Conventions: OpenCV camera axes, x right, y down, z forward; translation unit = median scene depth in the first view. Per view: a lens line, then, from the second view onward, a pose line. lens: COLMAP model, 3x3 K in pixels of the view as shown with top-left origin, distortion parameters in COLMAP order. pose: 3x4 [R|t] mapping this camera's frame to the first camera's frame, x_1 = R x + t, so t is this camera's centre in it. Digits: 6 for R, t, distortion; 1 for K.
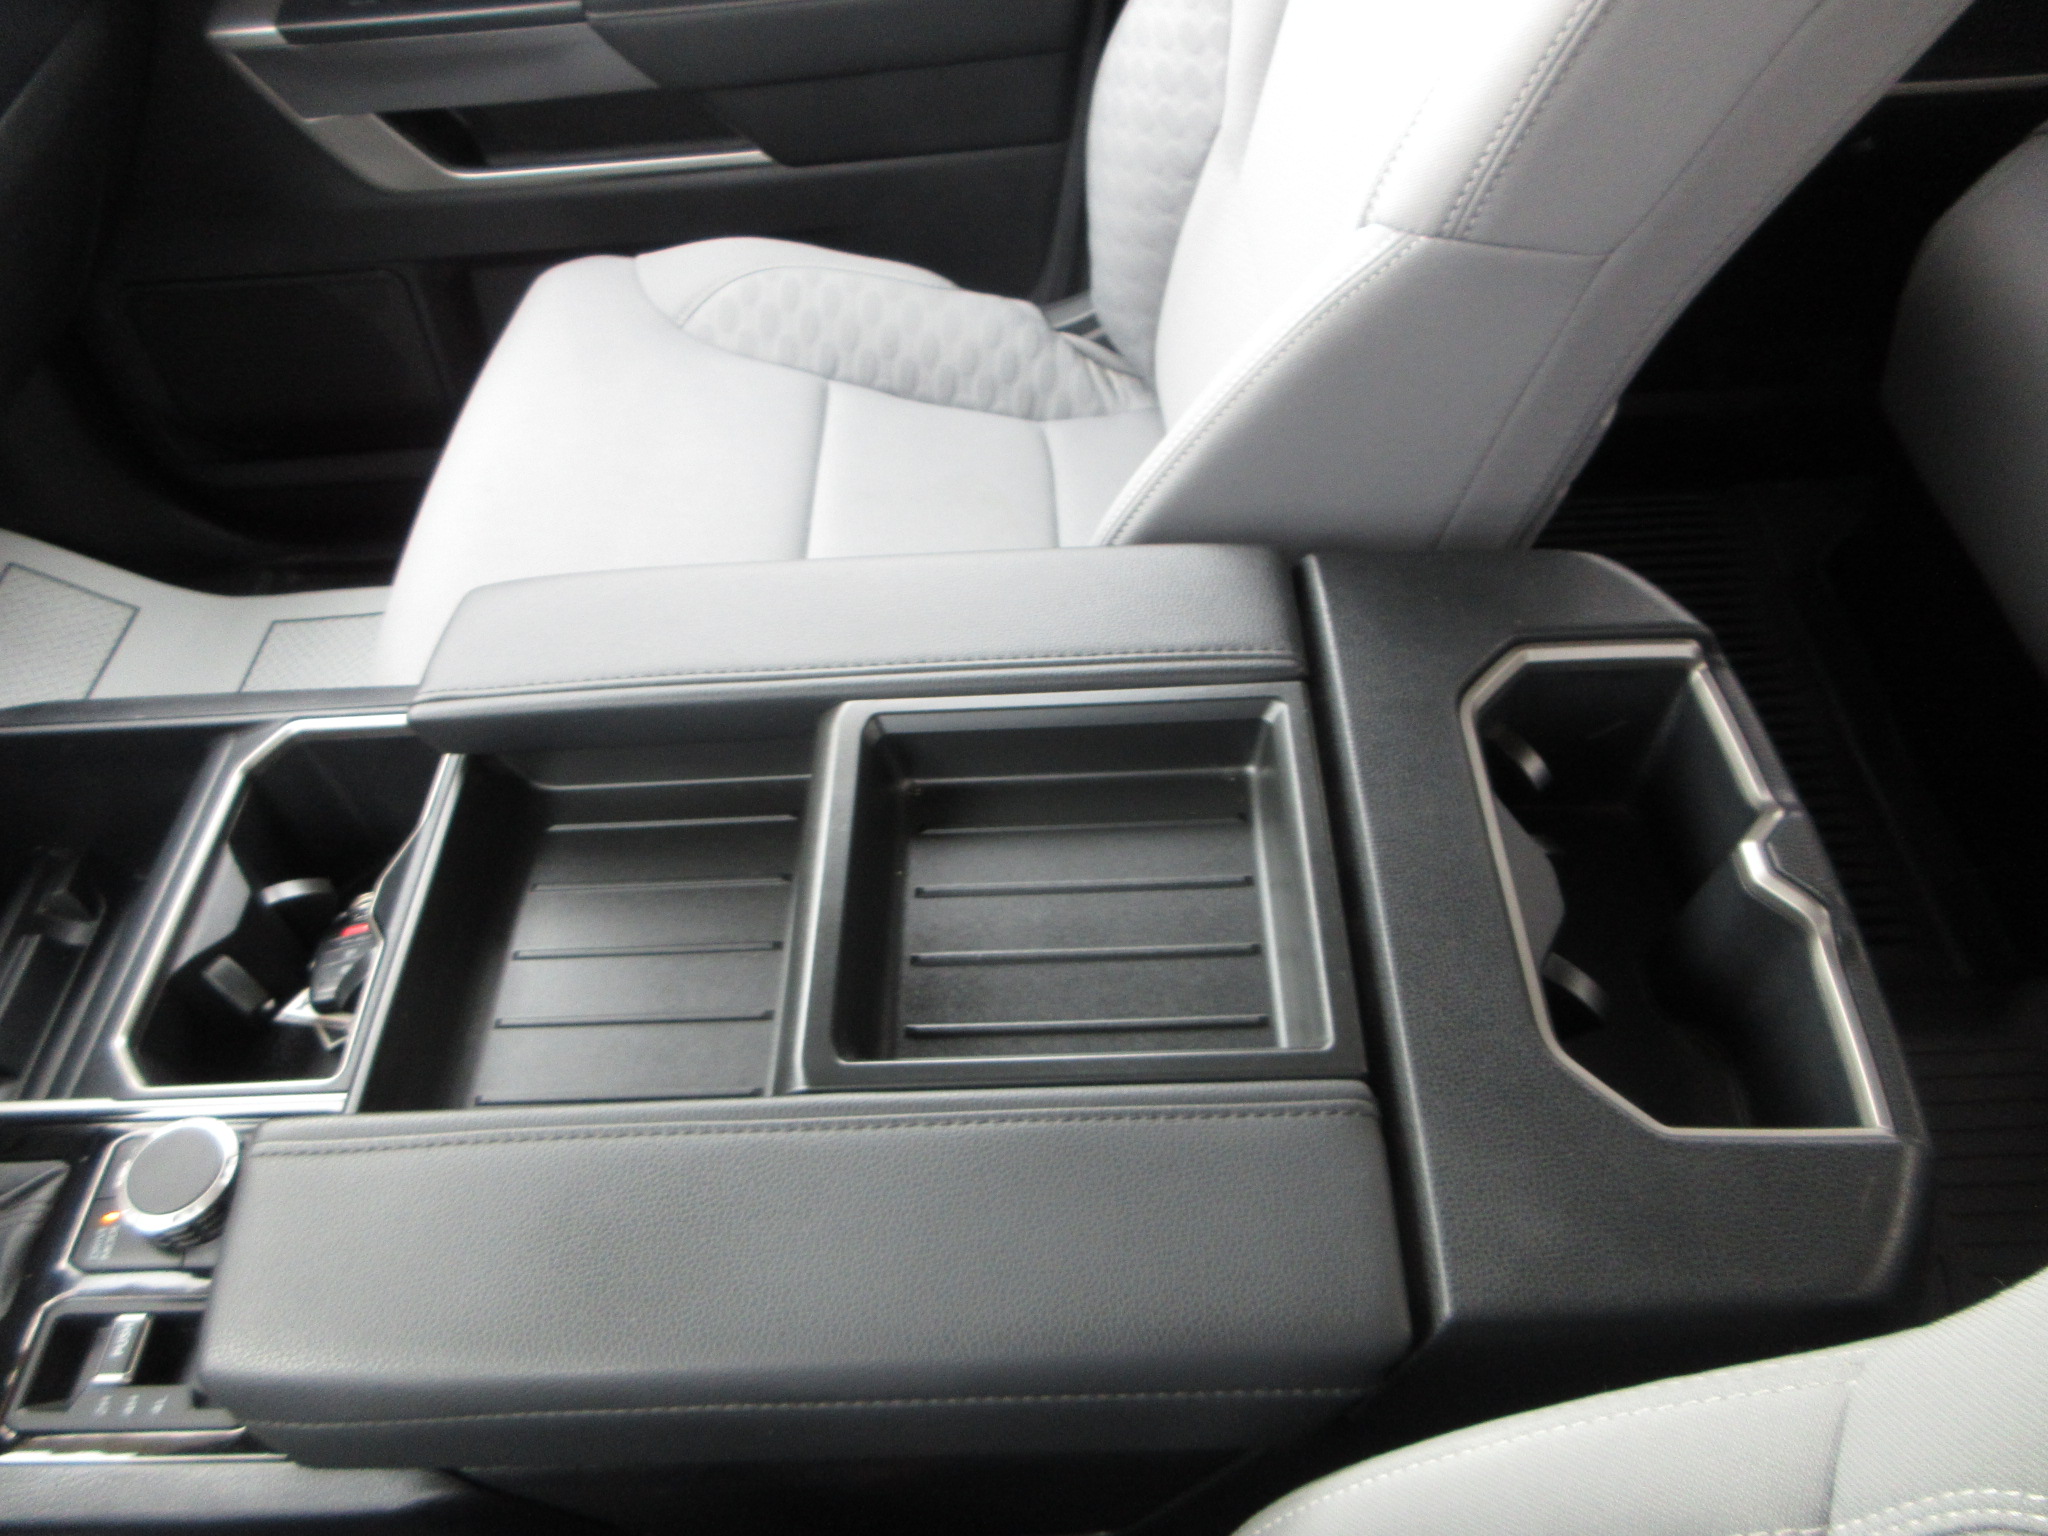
lens RADIAL K [[1542.2, 0, 1024.0], [0, 1542.2, 768.0], [0, 0, 1]] dist [-0.003446, -0.000132]
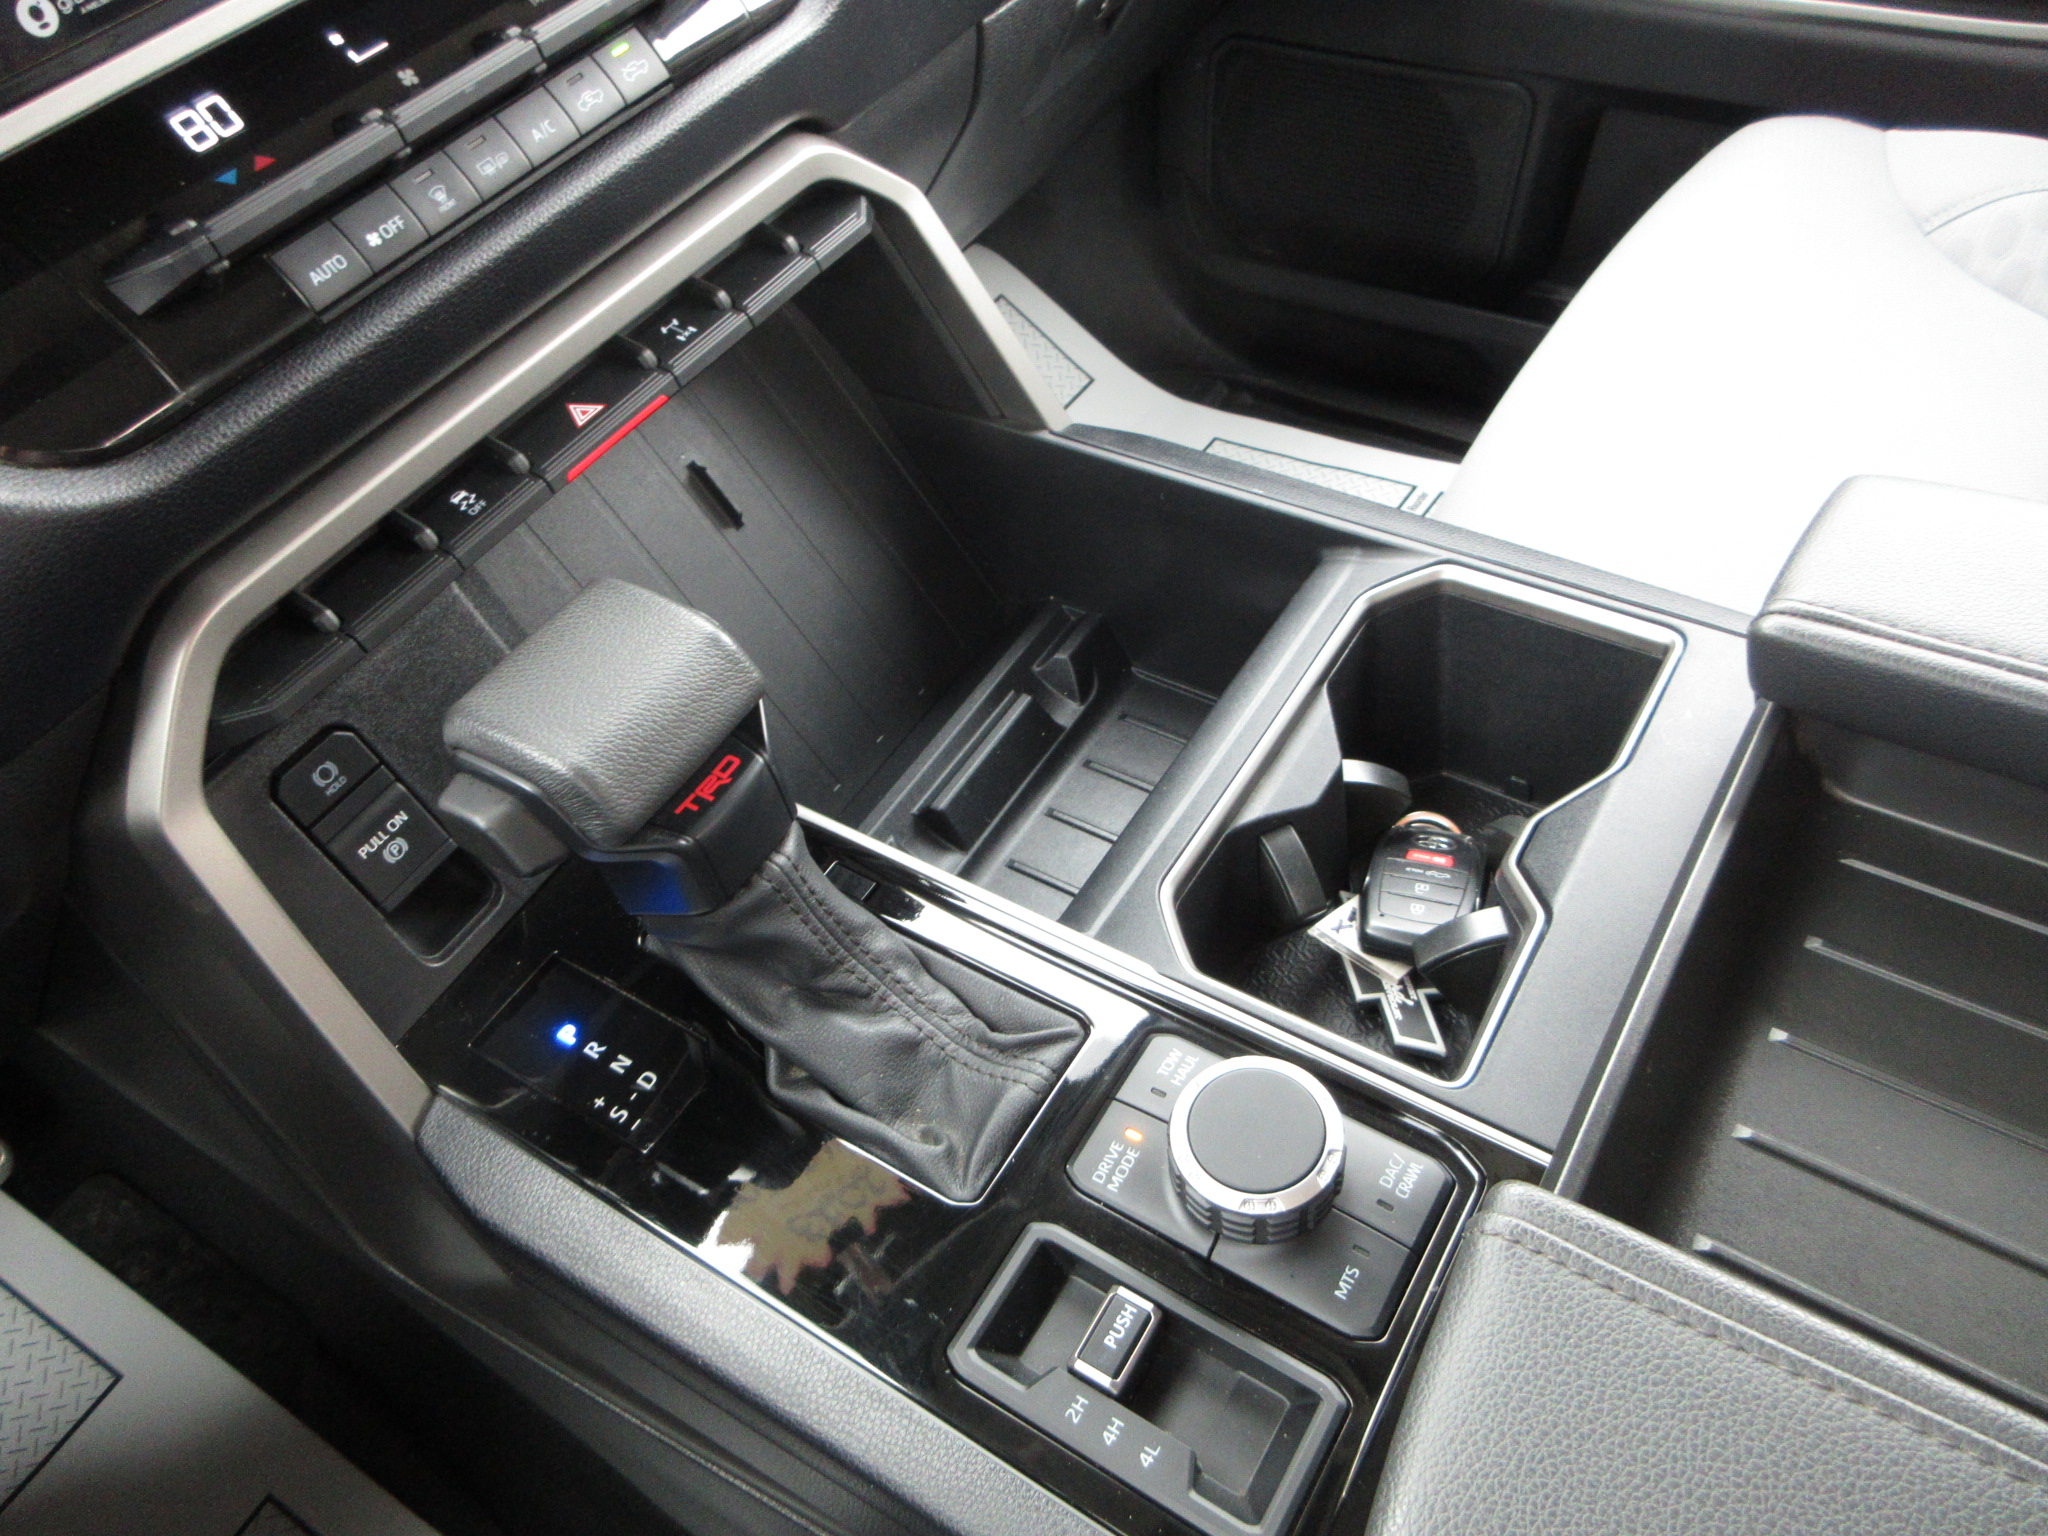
lens RADIAL K [[1502.1, 0, 1024.0], [0, 1502.1, 768.0], [0, 0, 1]] dist [-0.013827, -0.000981]
pose [[0.853474, 0.387700, -0.348239, -0.362725], [-0.373657, 0.921061, 0.109662, 0.058824], [0.363265, 0.036528, 0.930969, 0.254405]]
